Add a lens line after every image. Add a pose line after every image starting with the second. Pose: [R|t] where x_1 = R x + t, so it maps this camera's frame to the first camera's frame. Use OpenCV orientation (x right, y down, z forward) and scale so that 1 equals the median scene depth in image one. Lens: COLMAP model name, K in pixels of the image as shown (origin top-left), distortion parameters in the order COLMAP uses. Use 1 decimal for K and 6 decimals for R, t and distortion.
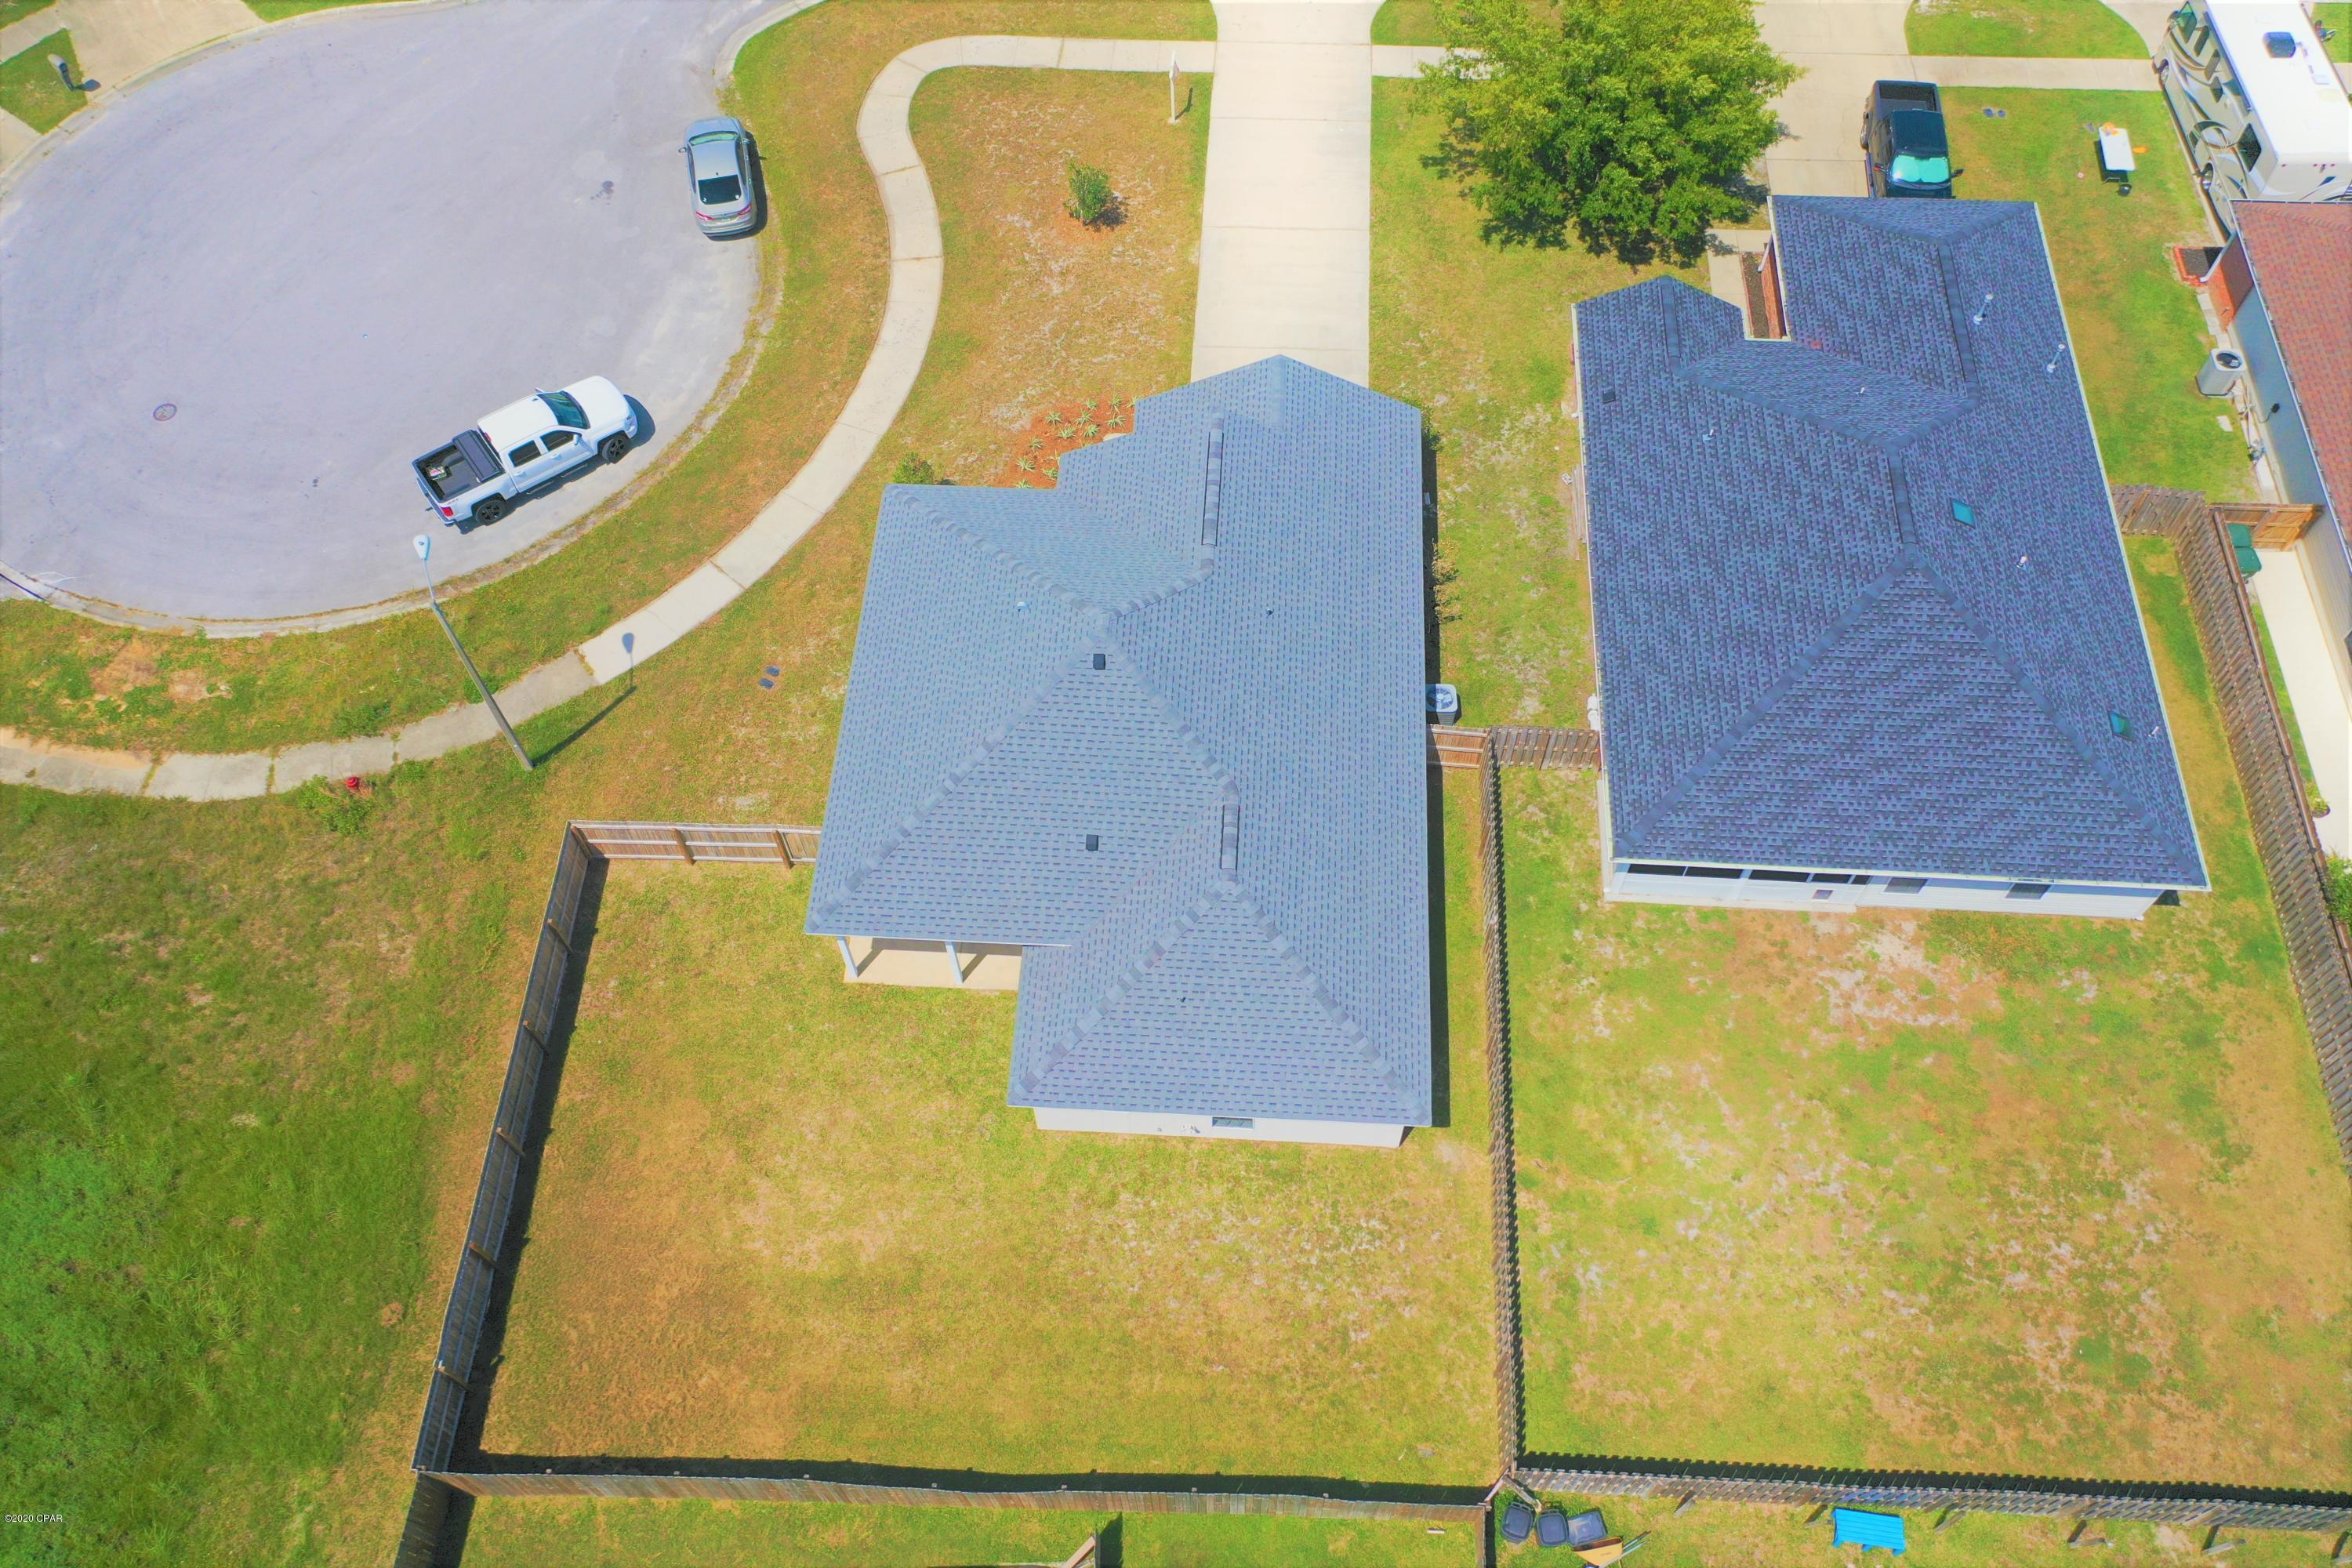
lens RADIAL K [[1888.1, 0, 1192.9], [0, 1888.1, 784.2], [0, 0, 1]] dist [0.012898, 0.003316]
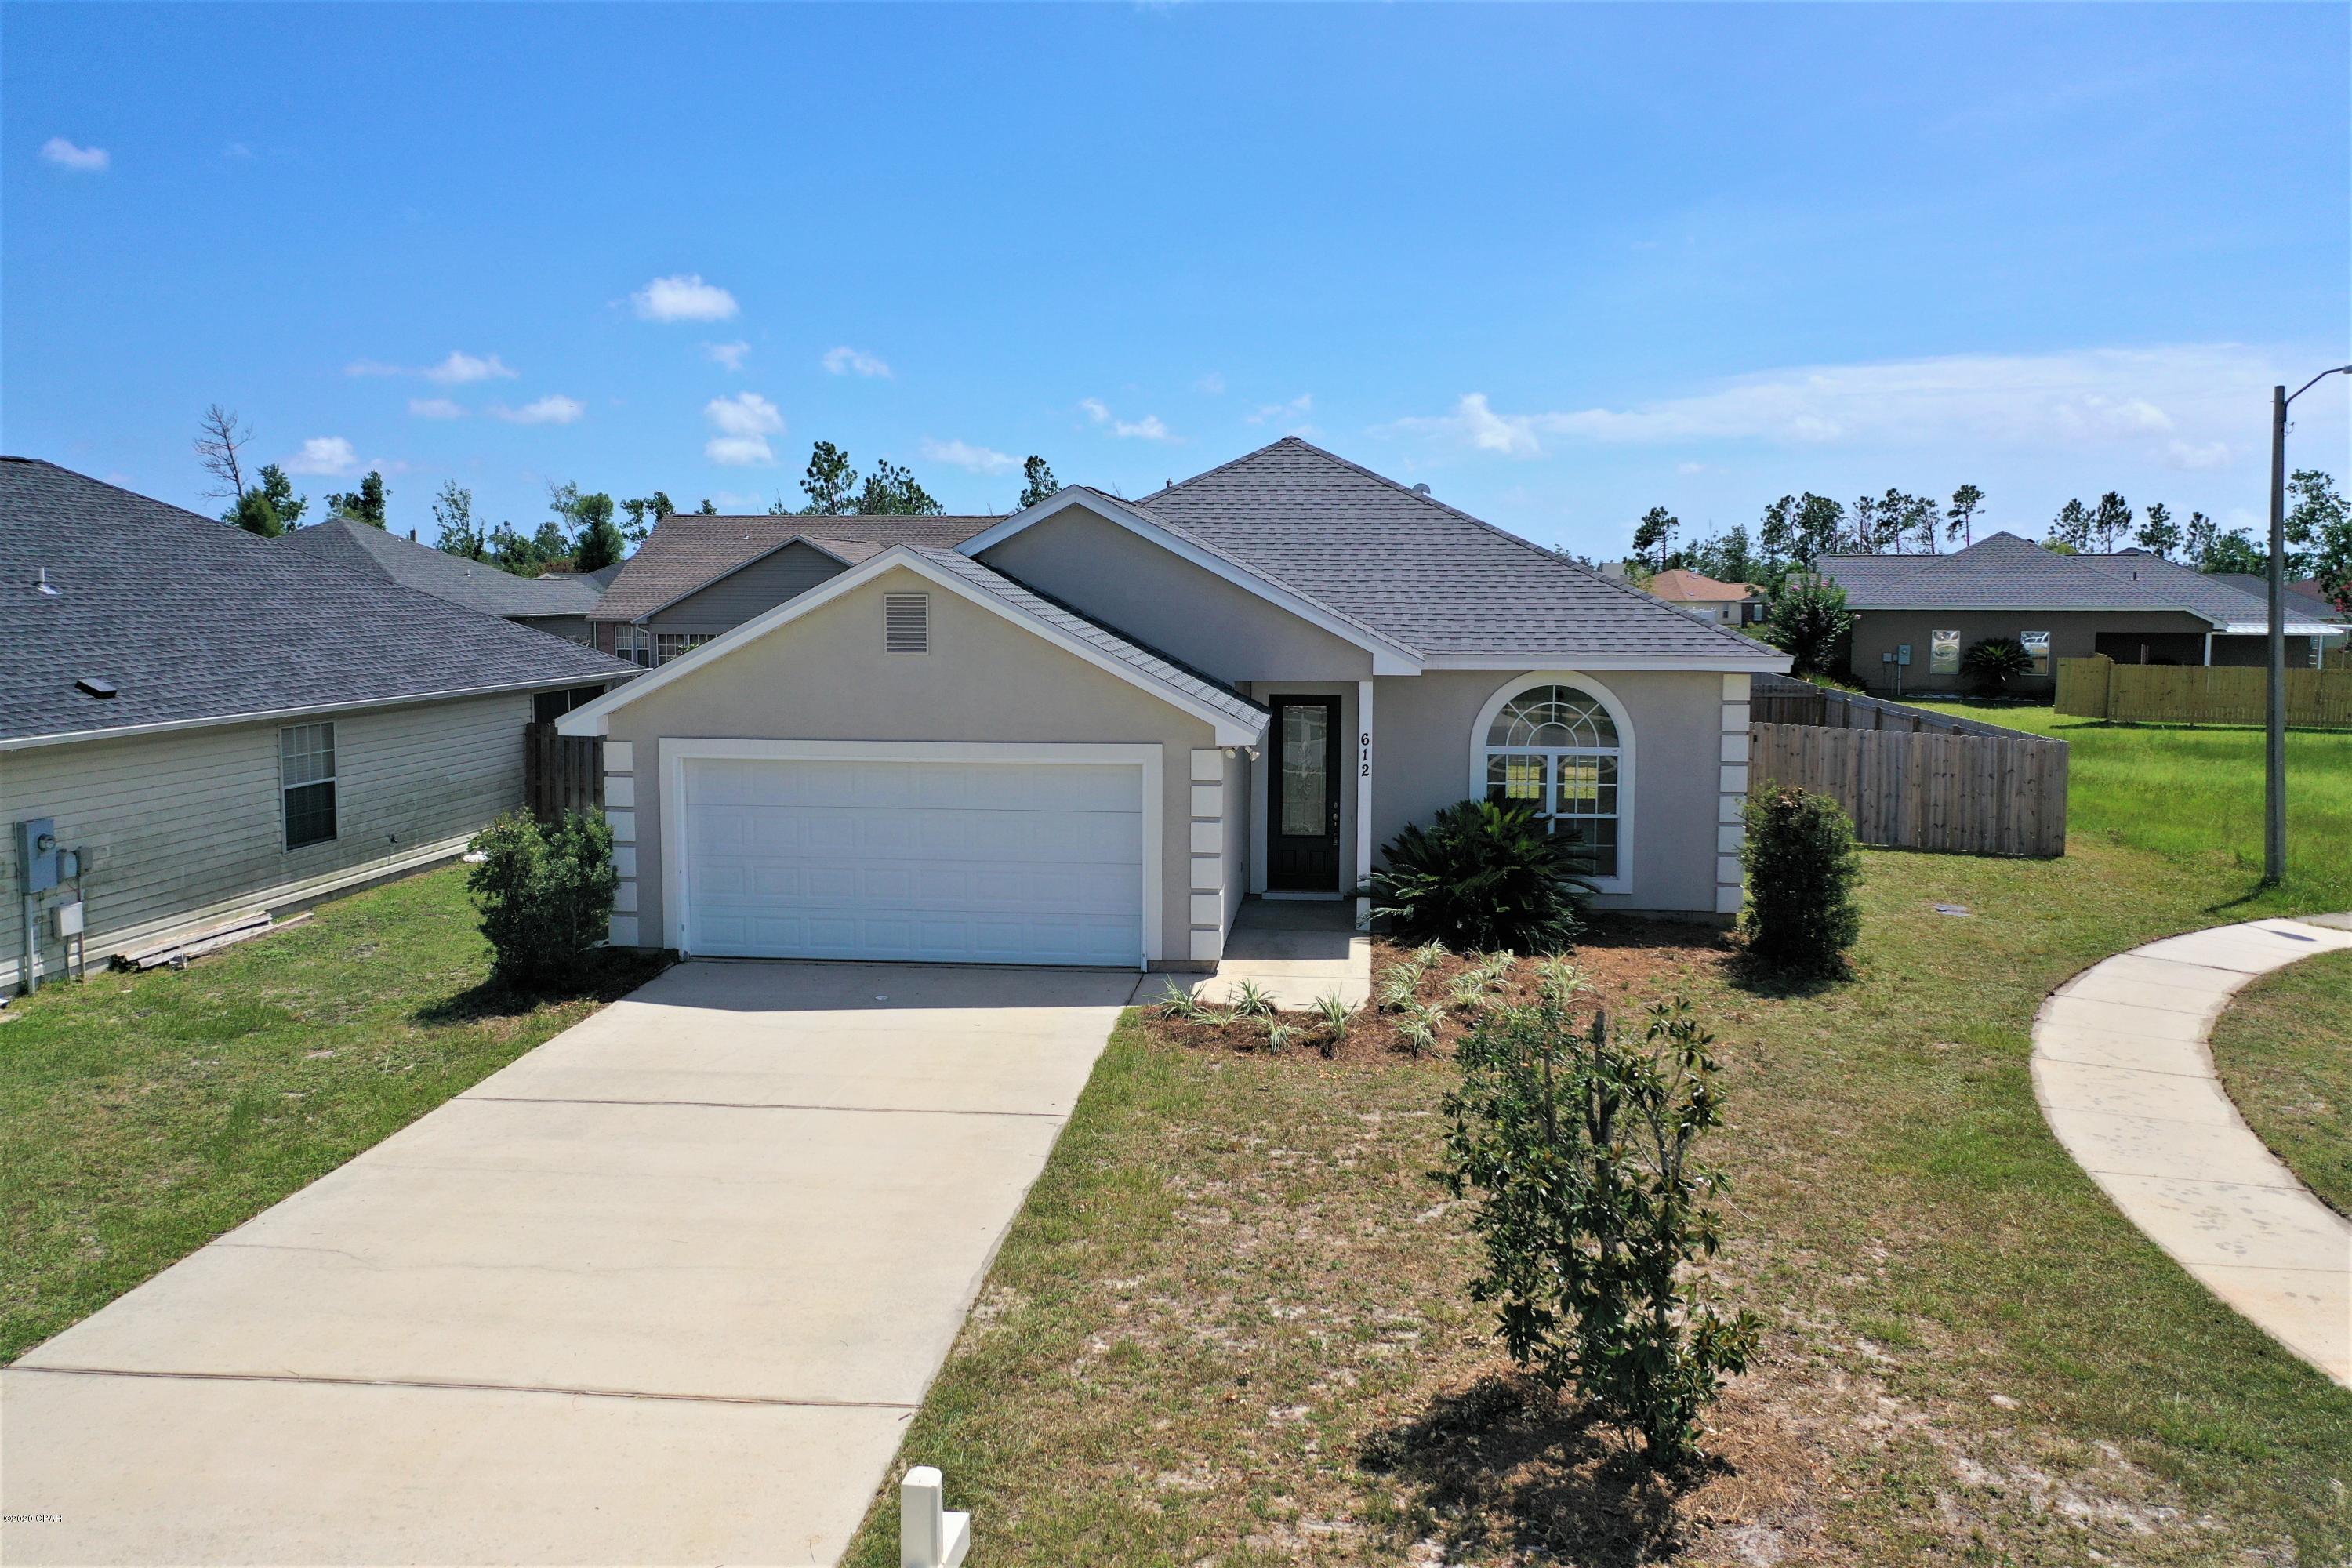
lens RADIAL K [[1864.3, 0, 1176.0], [0, 1864.3, 784.0], [0, 0, 1]] dist [0.008431, 0.004556]
pose [[-0.999071, 0.003452, 0.042962, -0.027491], [0.040278, 0.429549, 0.902145, -0.496403], [-0.015340, 0.903037, -0.429289, 1.076707]]
